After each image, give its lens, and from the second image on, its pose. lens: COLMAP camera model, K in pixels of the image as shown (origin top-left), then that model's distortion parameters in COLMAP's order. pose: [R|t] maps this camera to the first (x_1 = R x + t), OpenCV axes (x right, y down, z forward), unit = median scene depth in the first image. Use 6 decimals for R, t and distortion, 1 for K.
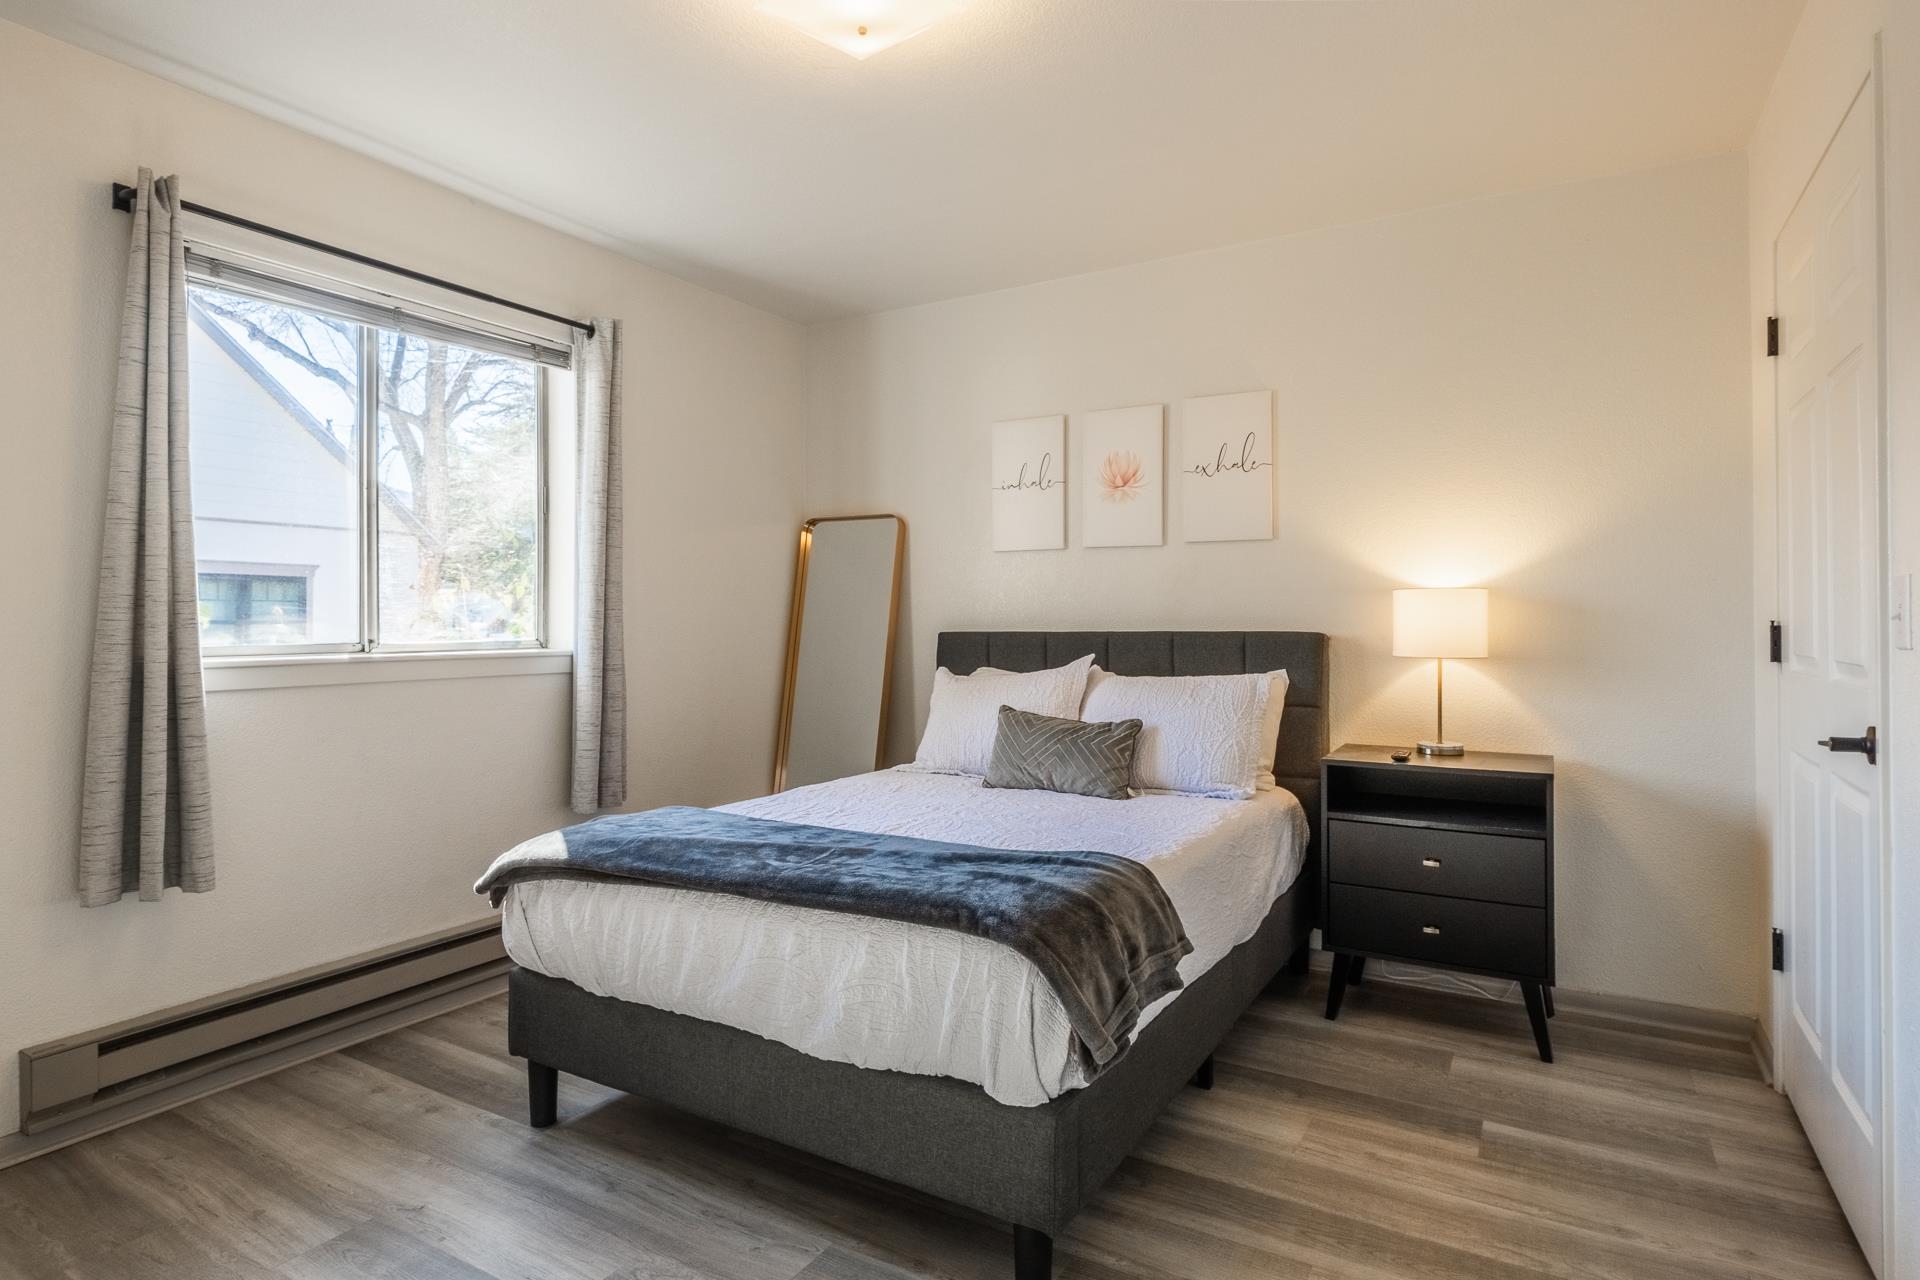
lens RADIAL K [[1024.9, 0, 960.0], [0, 1024.9, 640.0], [0, 0, 1]] dist [0.000672, -0.000028]
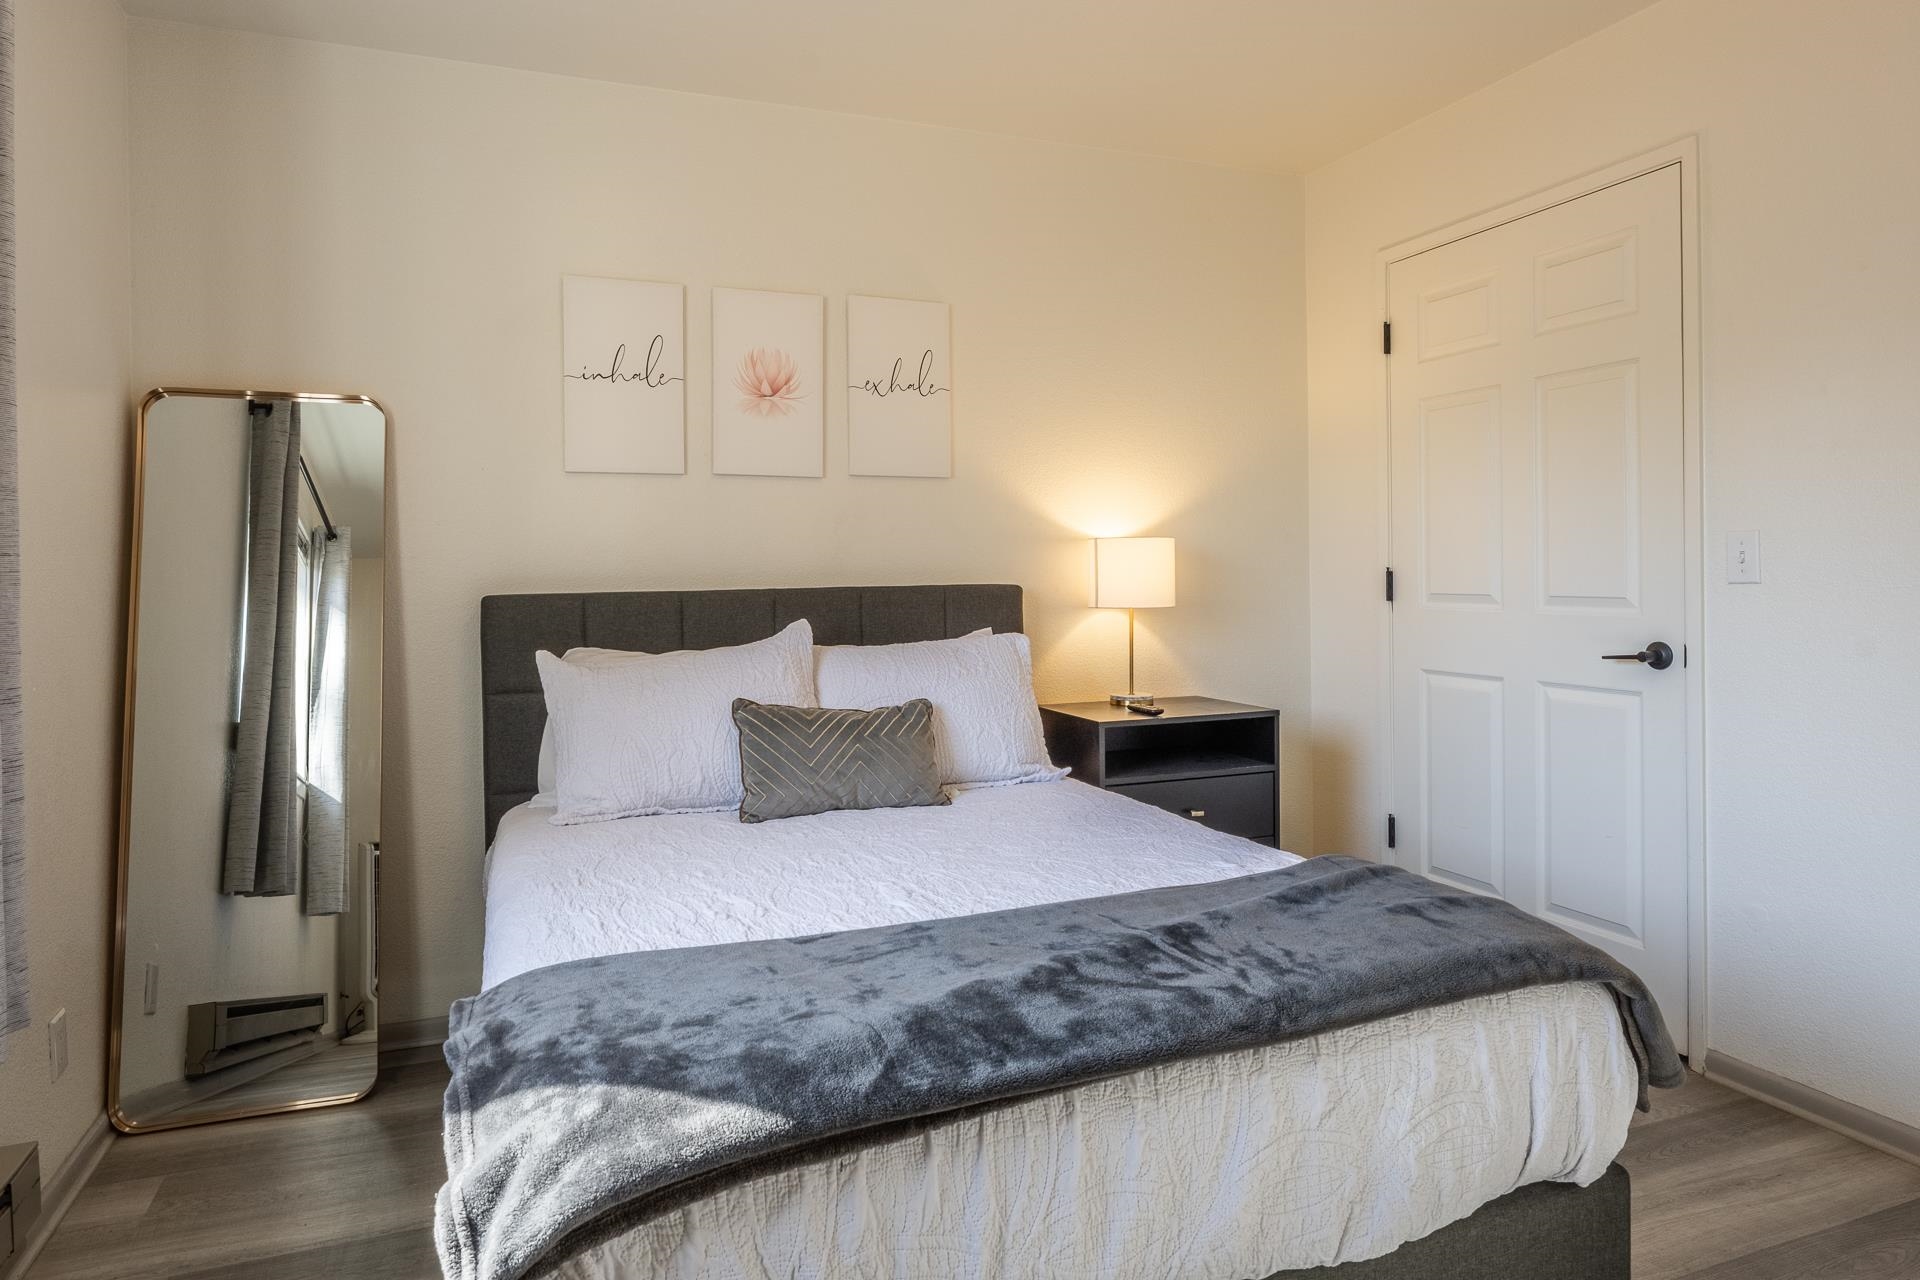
lens RADIAL K [[1130.4, 0, 948.9], [0, 1130.4, 622.4], [0, 0, 1]] dist [-0.003831, -0.000048]
pose [[0.616888, -0.044685, 0.785781, -0.457691], [0.025242, 0.998997, 0.036993, -0.012213], [-0.786646, -0.002986, 0.617397, 0.420334]]
